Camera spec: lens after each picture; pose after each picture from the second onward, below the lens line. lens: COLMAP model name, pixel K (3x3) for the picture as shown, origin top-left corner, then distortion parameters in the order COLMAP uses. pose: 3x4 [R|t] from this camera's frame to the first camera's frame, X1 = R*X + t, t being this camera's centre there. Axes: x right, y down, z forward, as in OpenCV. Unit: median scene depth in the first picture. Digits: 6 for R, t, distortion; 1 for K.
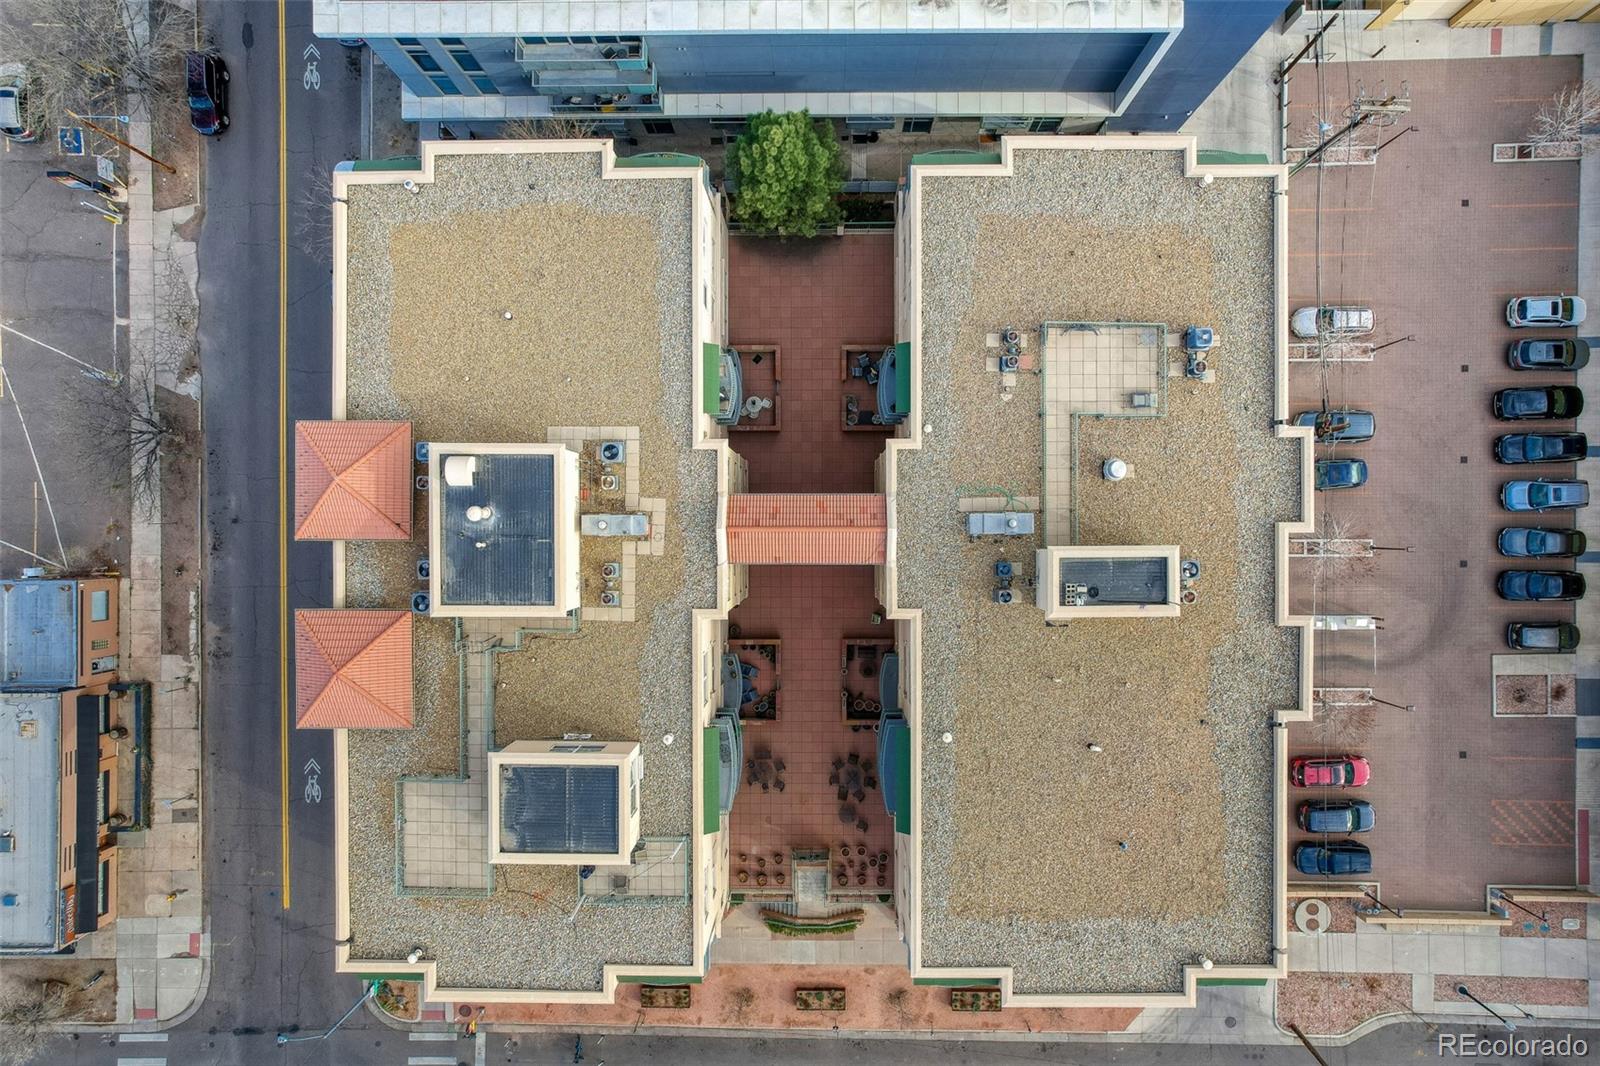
lens RADIAL K [[1018.6, 0, 807.0], [0, 1018.6, 528.4], [0, 0, 1]] dist [-0.065311, 0.080713]
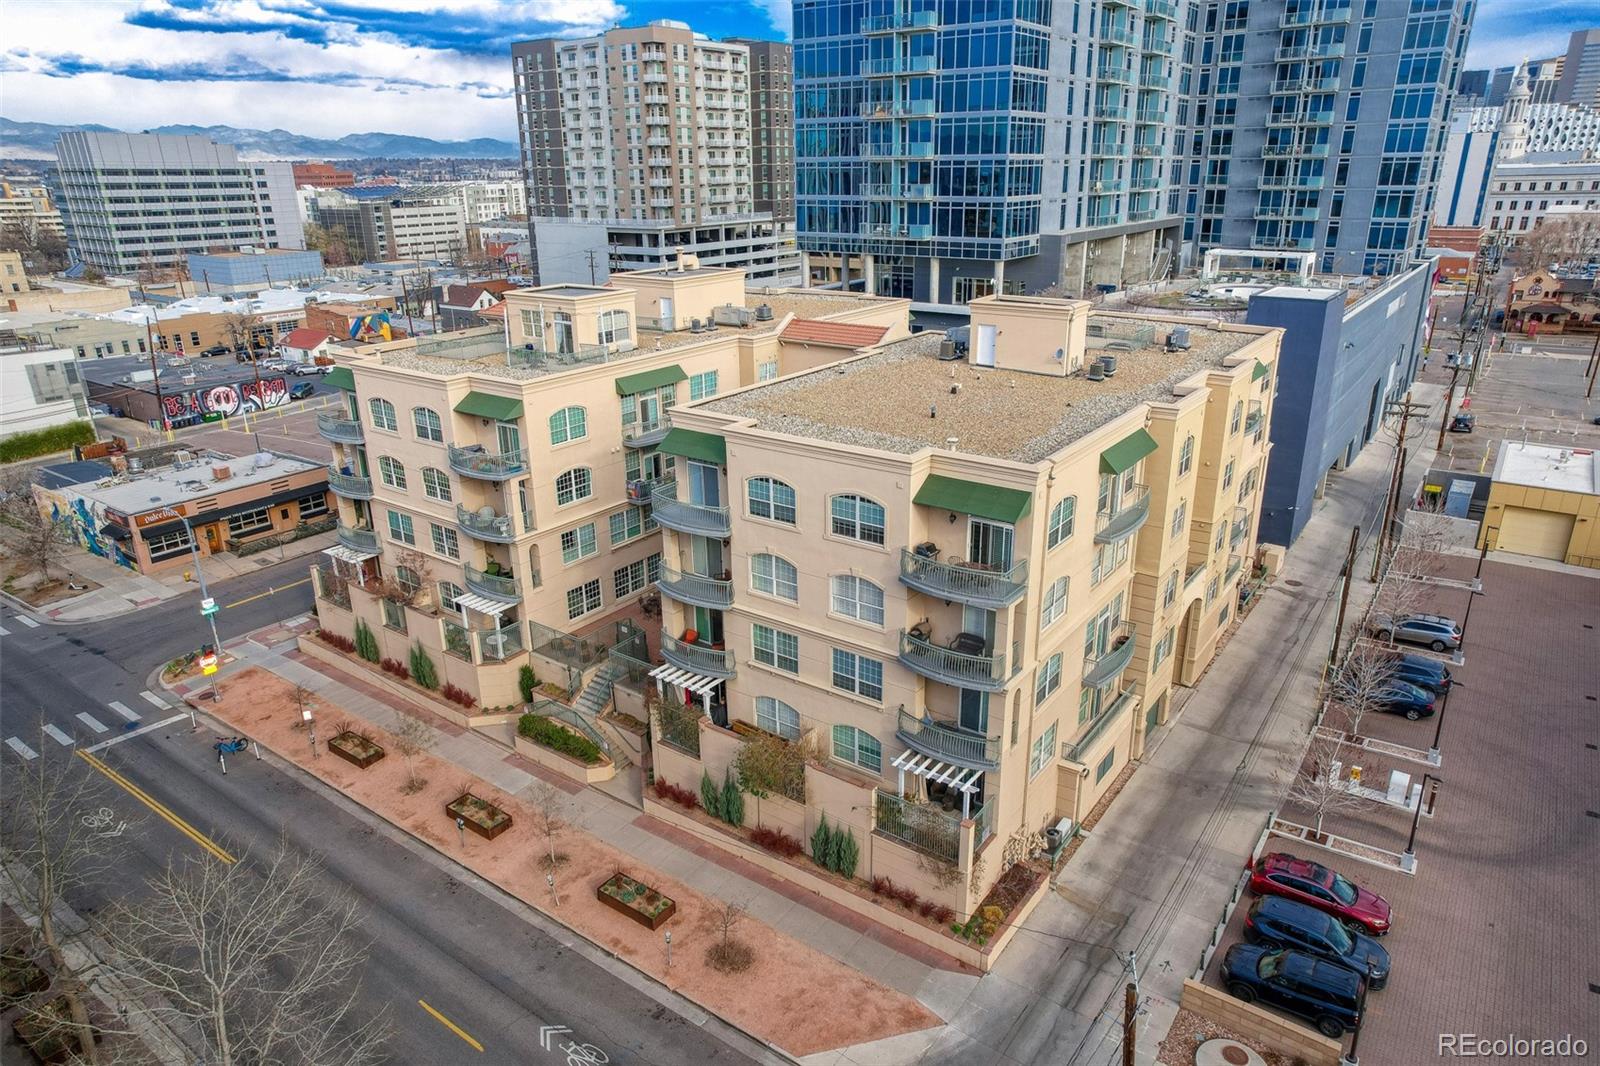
lens RADIAL K [[1018.6, 0, 807.0], [0, 1018.6, 528.4], [0, 0, 1]] dist [-0.065311, 0.080713]
pose [[0.810428, 0.204797, -0.548876, 0.538499], [-0.585811, 0.274316, -0.762611, 0.804467], [-0.005615, 0.939579, 0.342285, 0.560480]]
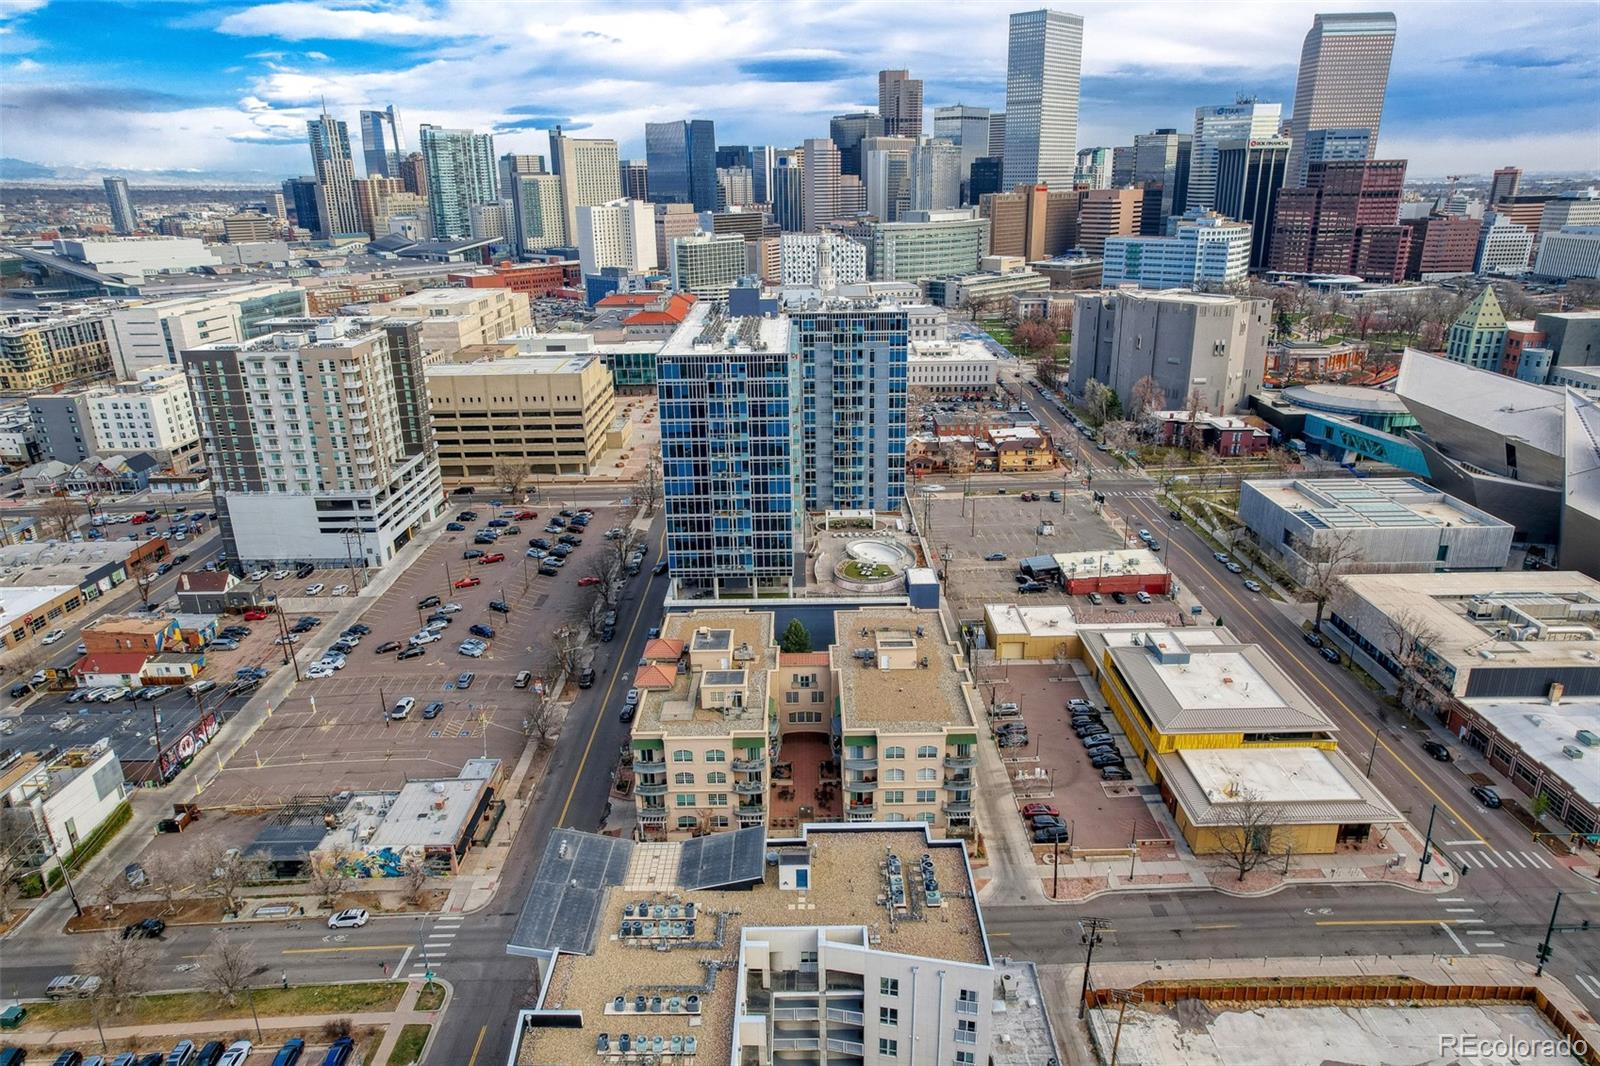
lens RADIAL K [[1018.6, 0, 807.0], [0, 1018.6, 528.4], [0, 0, 1]] dist [-0.065311, 0.080713]
pose [[0.999984, -0.001252, 0.005446, -0.003448], [0.005558, 0.323107, -0.946346, 2.065176], [-0.000575, 0.946362, 0.323109, -0.294445]]
